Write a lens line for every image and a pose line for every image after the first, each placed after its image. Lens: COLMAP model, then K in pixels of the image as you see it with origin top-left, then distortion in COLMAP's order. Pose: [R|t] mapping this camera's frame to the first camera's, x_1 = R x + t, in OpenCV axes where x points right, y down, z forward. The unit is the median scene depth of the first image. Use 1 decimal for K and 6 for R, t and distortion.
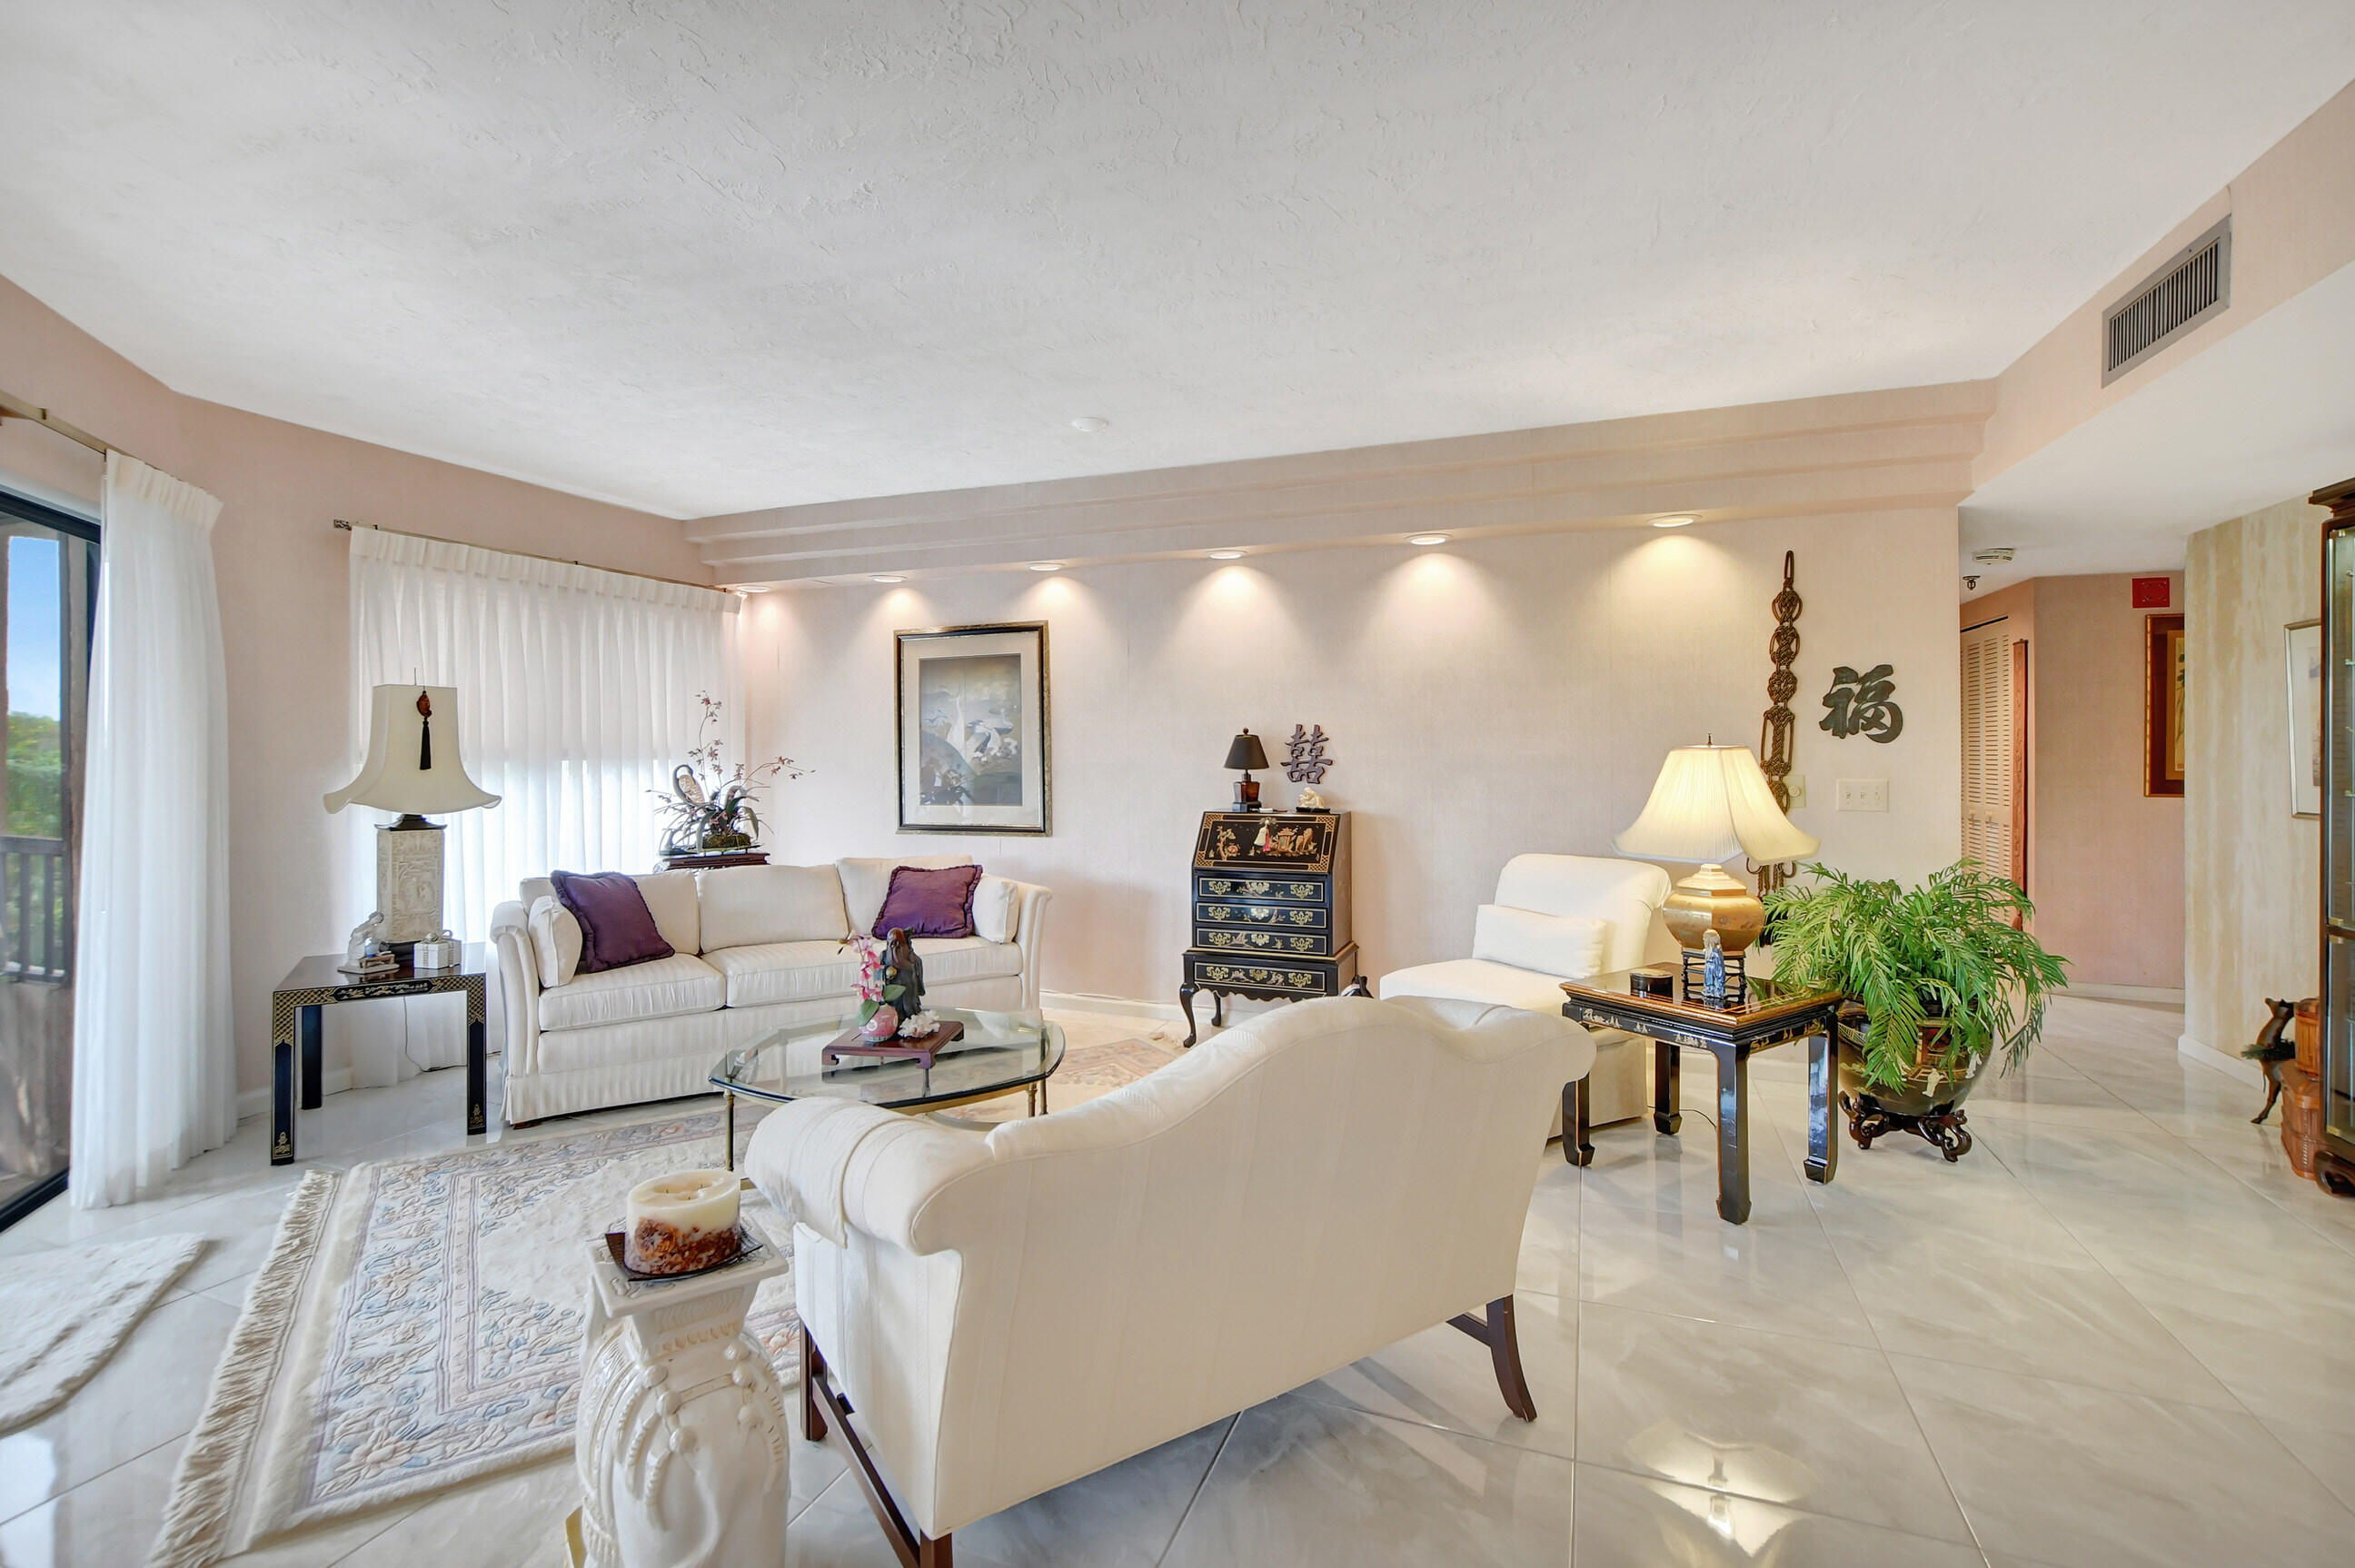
lens RADIAL K [[1084.5, 0, 1193.6], [0, 1084.5, 749.2], [0, 0, 1]] dist [0.001556, 0.000298]
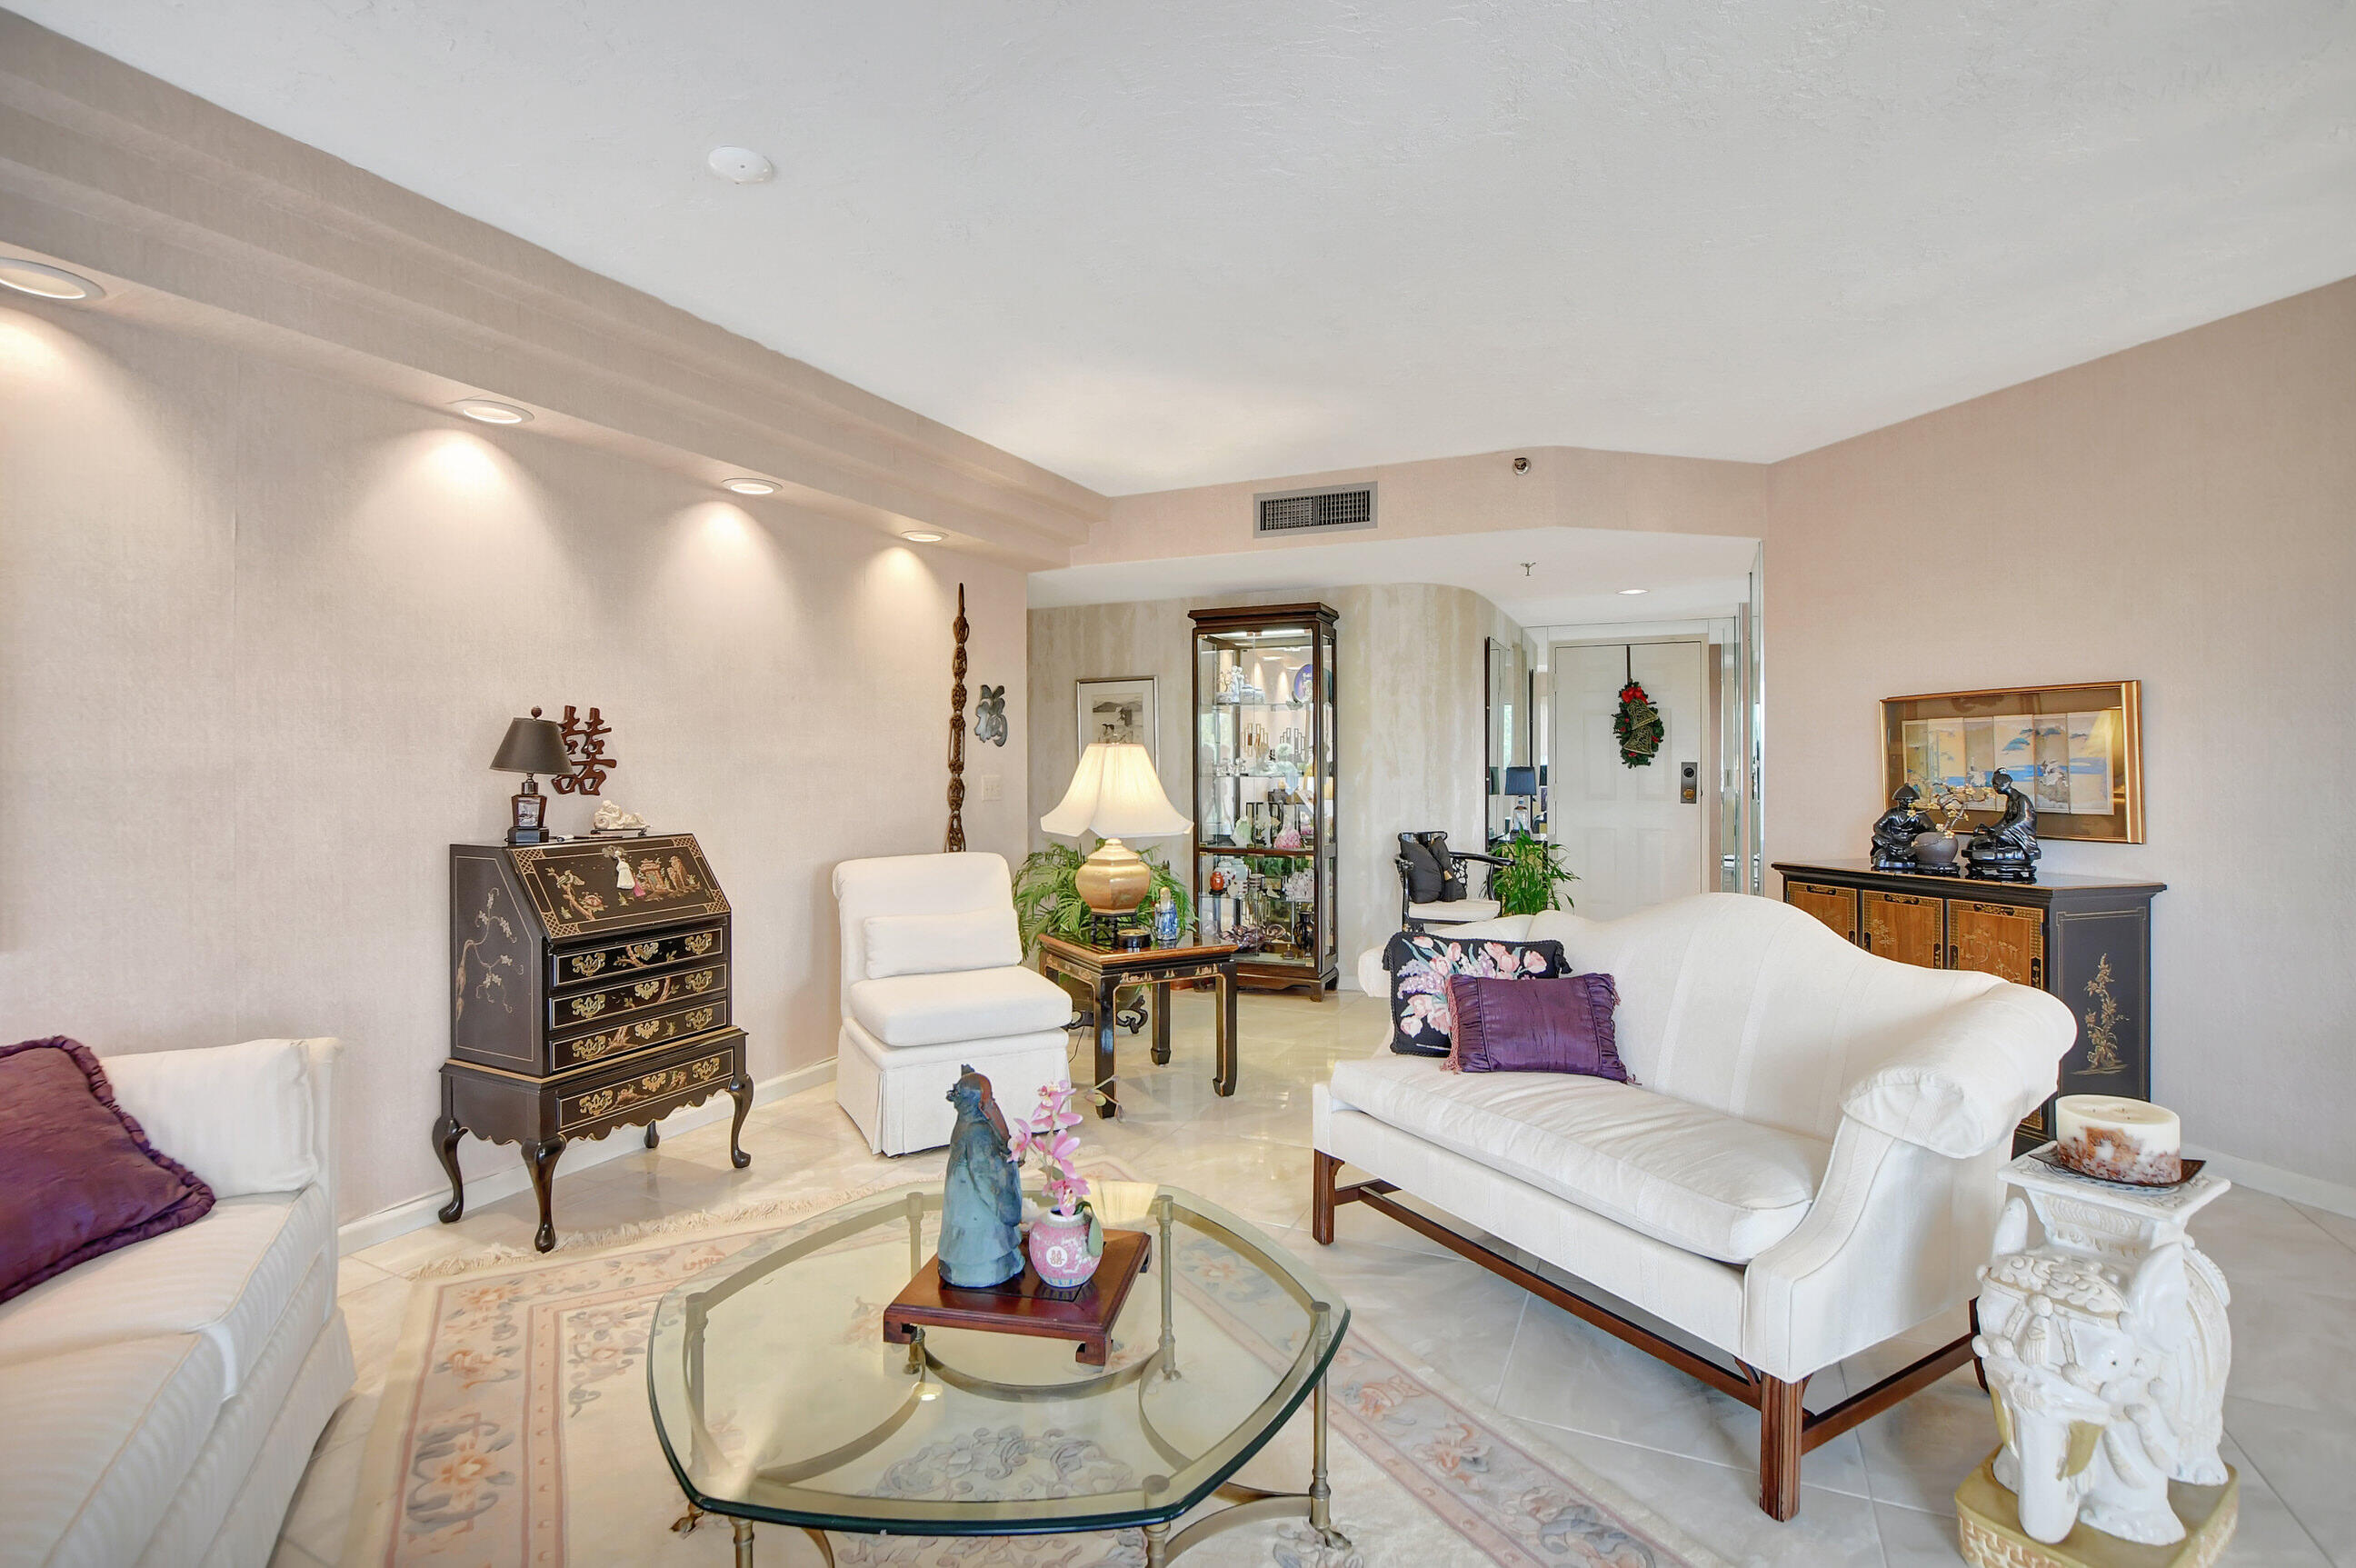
lens RADIAL K [[1057.8, 0, 1139.6], [0, 1057.8, 771.6], [0, 0, 1]] dist [0.000826, 0.000101]
pose [[0.120887, -0.004888, 0.992654, -0.536592], [0.003759, 0.999983, 0.004466, 0.016654], [-0.992659, 0.003191, 0.120904, 0.622221]]
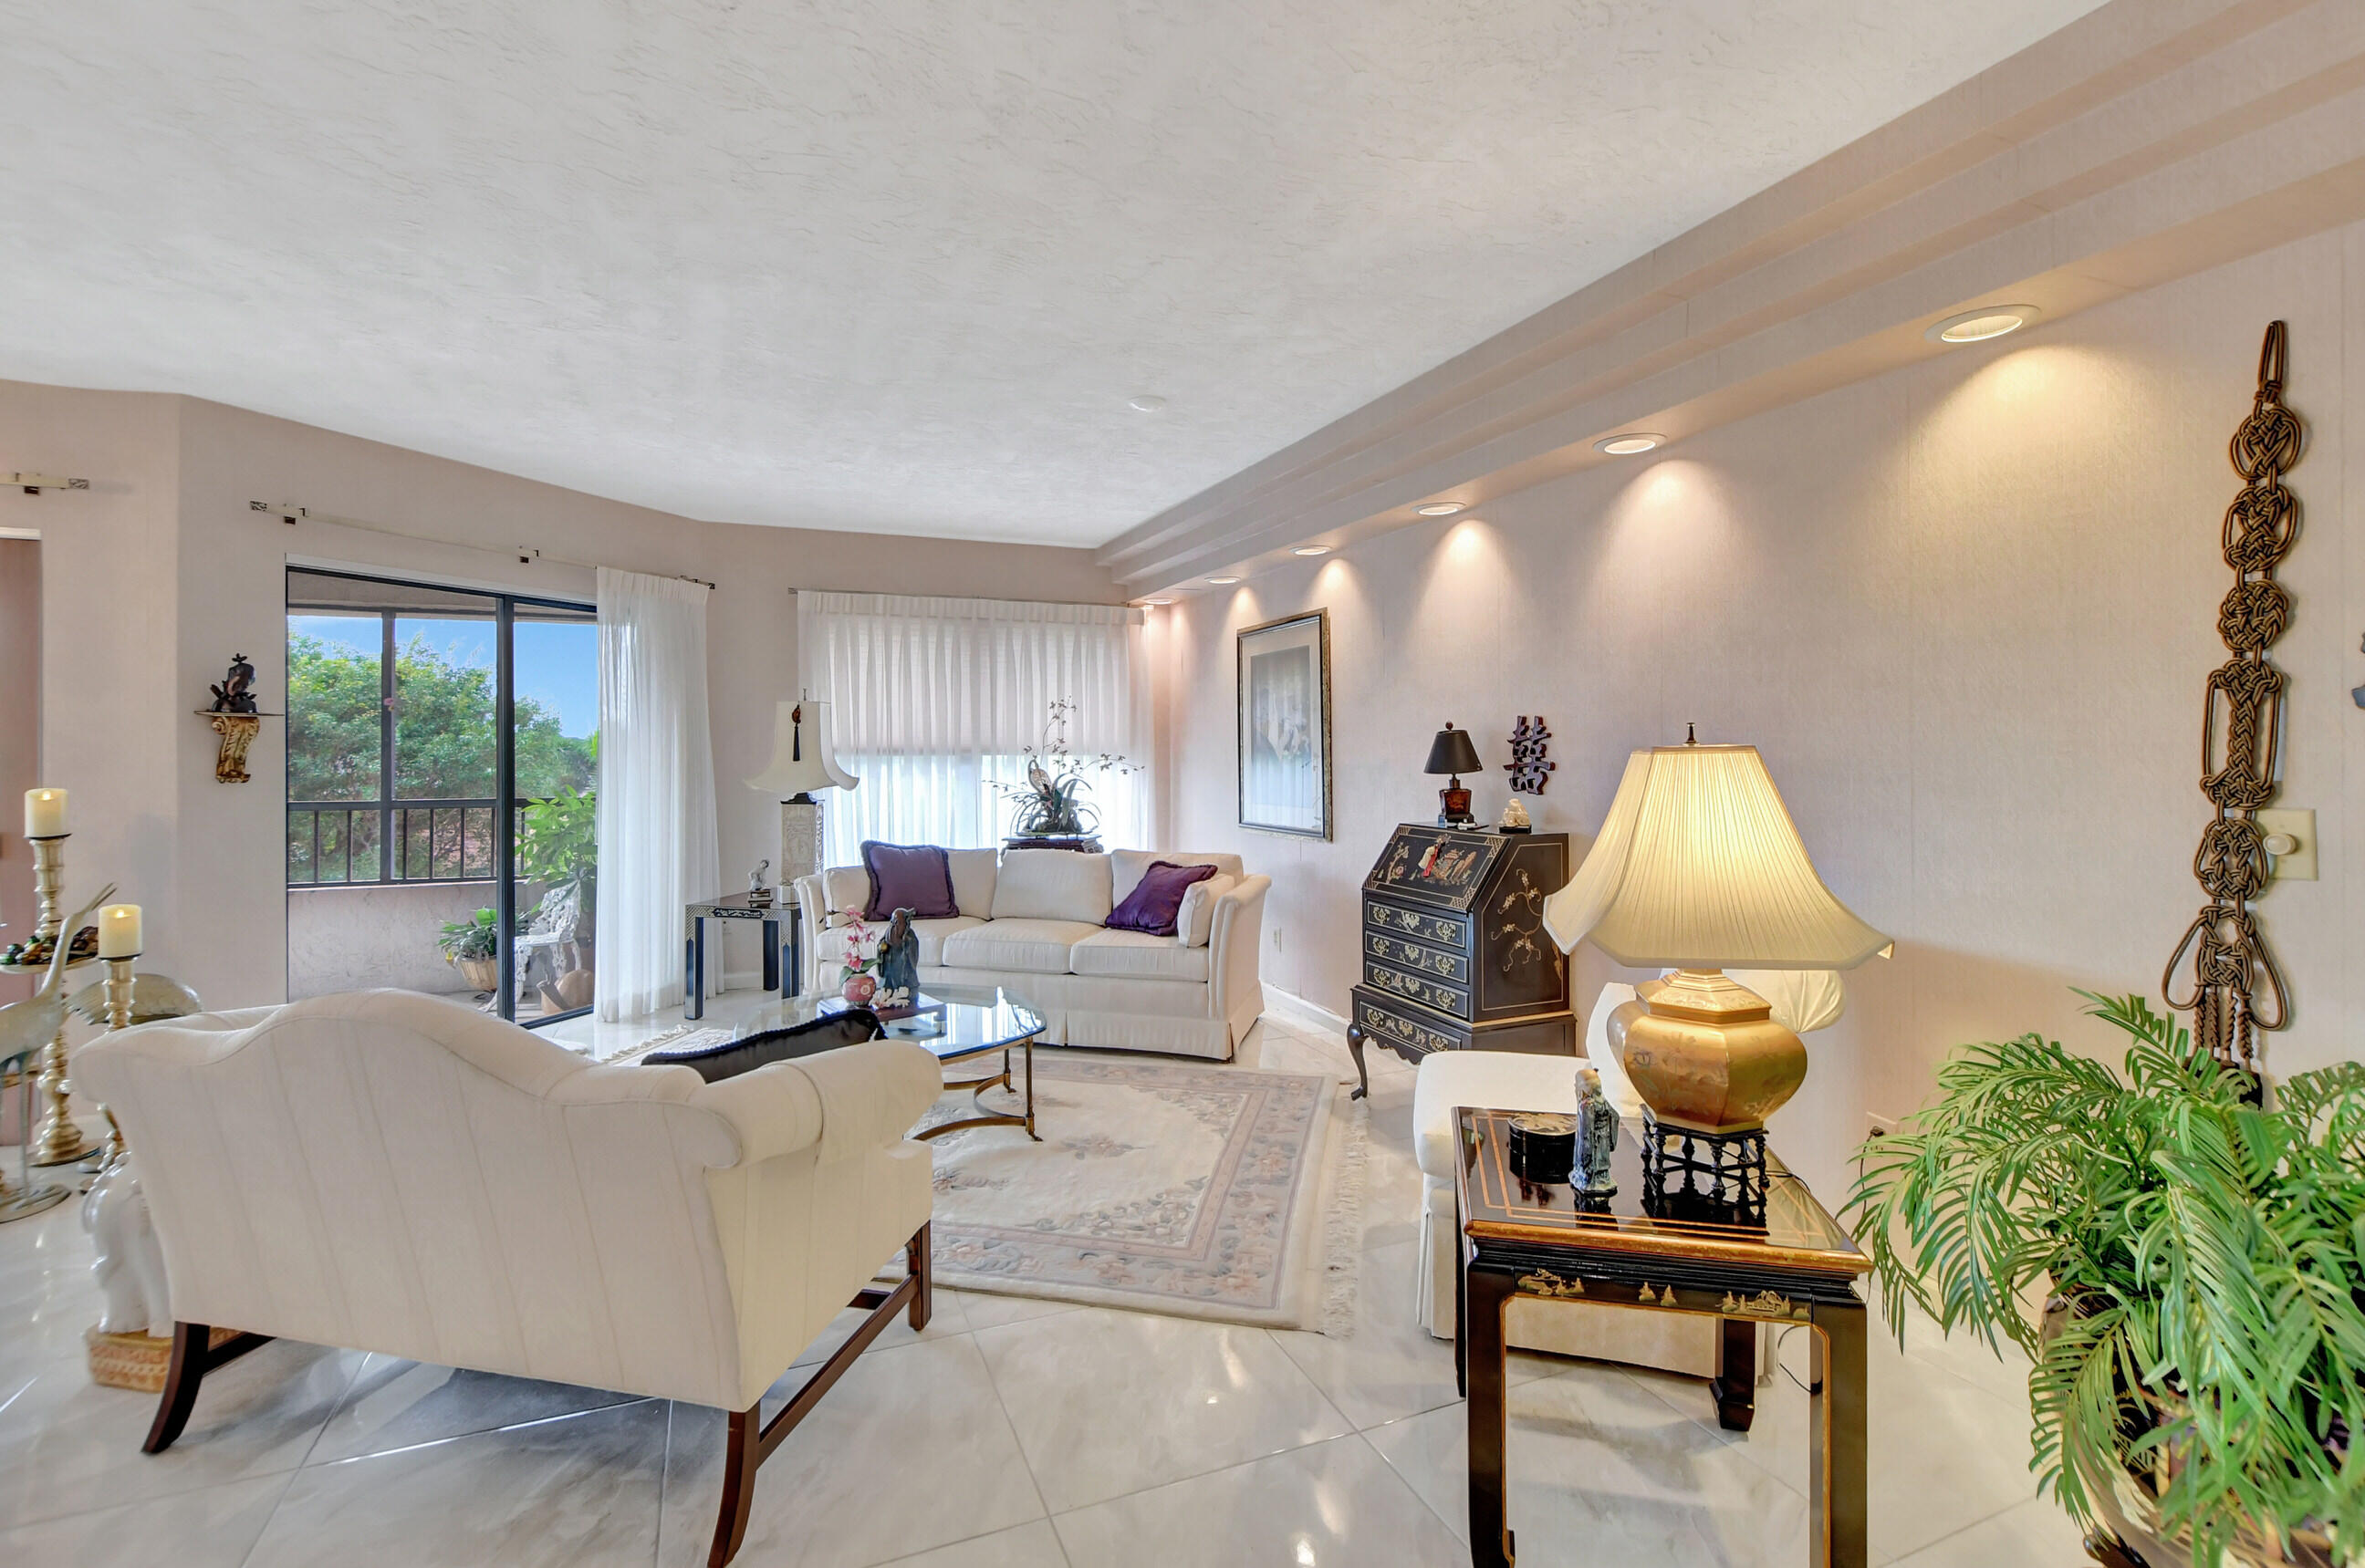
lens RADIAL K [[1089.0, 0, 1198.6], [0, 1089.0, 749.1], [0, 0, 1]] dist [0.001556, 0.000298]
pose [[0.693579, 0.003383, -0.720373, 0.529691], [-0.002655, 0.999994, 0.002140, -0.000764], [0.720376, 0.000428, 0.693584, 0.325041]]
